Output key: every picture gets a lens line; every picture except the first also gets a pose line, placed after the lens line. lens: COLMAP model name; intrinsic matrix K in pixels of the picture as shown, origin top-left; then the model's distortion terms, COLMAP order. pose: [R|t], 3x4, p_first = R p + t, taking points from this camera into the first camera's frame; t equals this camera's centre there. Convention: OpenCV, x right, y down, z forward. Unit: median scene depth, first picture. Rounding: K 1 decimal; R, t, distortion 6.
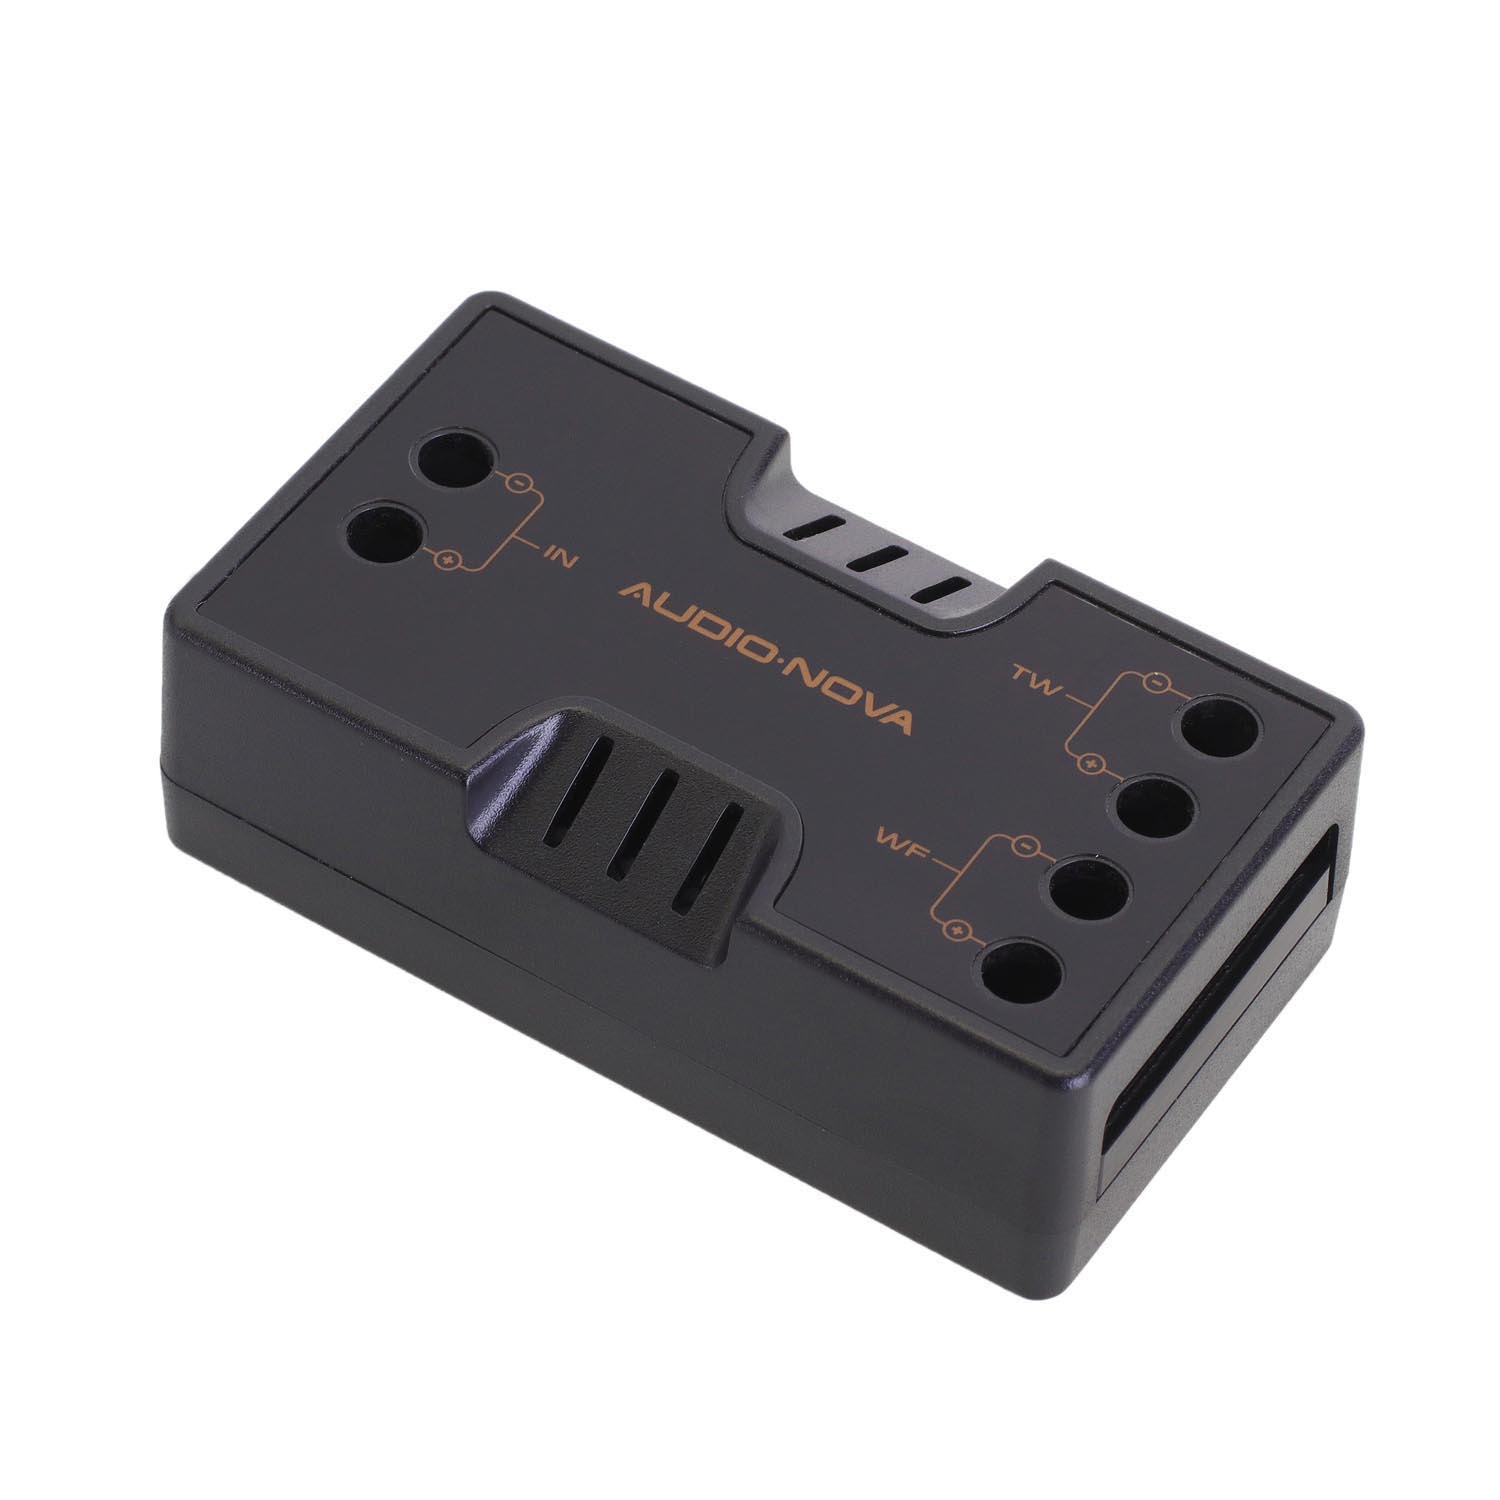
lens RADIAL K [[6127.2, 0, 750.6], [0, 6127.2, 750.6], [0, 0, 1]] dist [-1.178791, 0.000000]
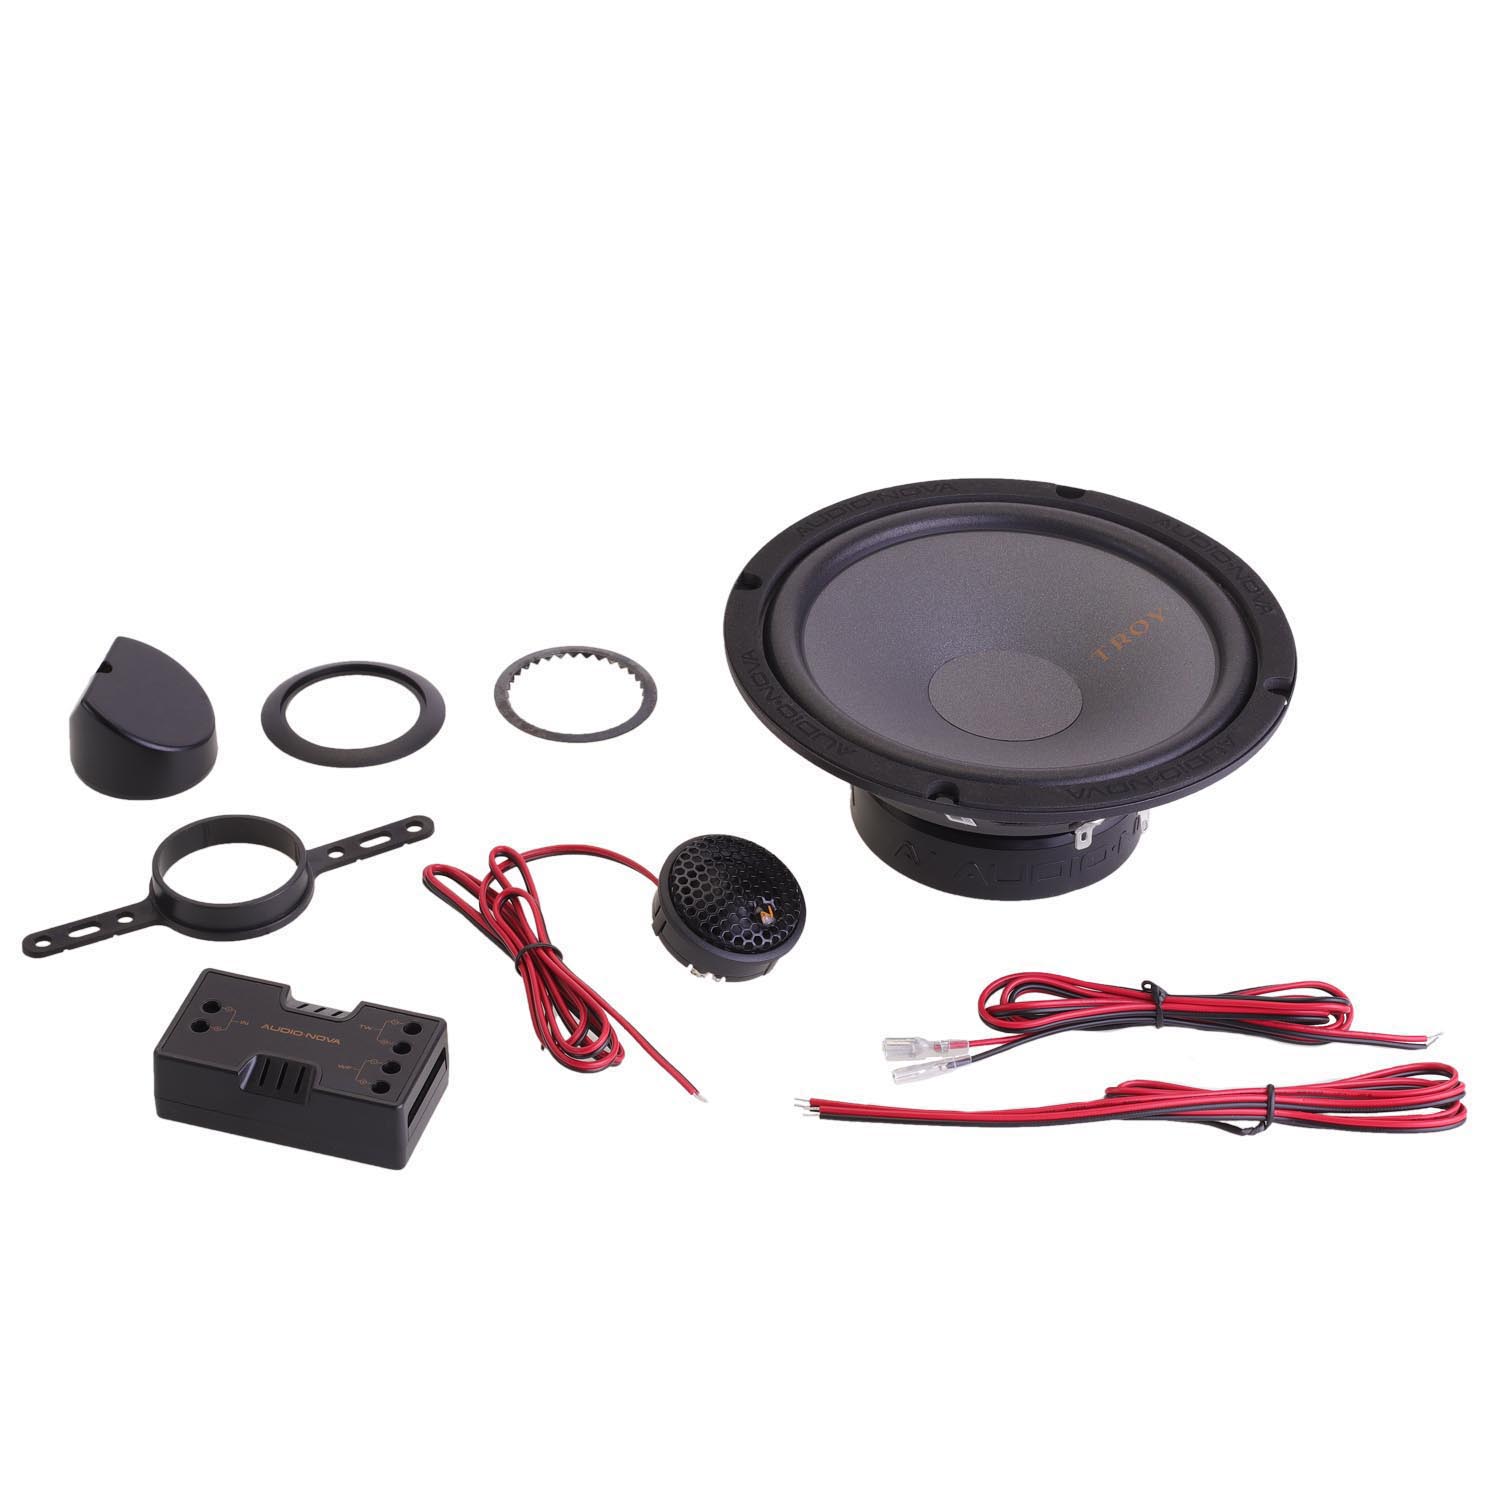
lens RADIAL K [[6127.2, 0, 750.1], [0, 6127.2, 749.8], [0, 0, 1]] dist [-1.178791, 0.000000]
pose [[0.960176, -0.169465, 0.222134, -0.585315], [0.211341, 0.960562, -0.180711, 0.606009], [-0.182749, 0.220460, 0.958123, -3.025642]]
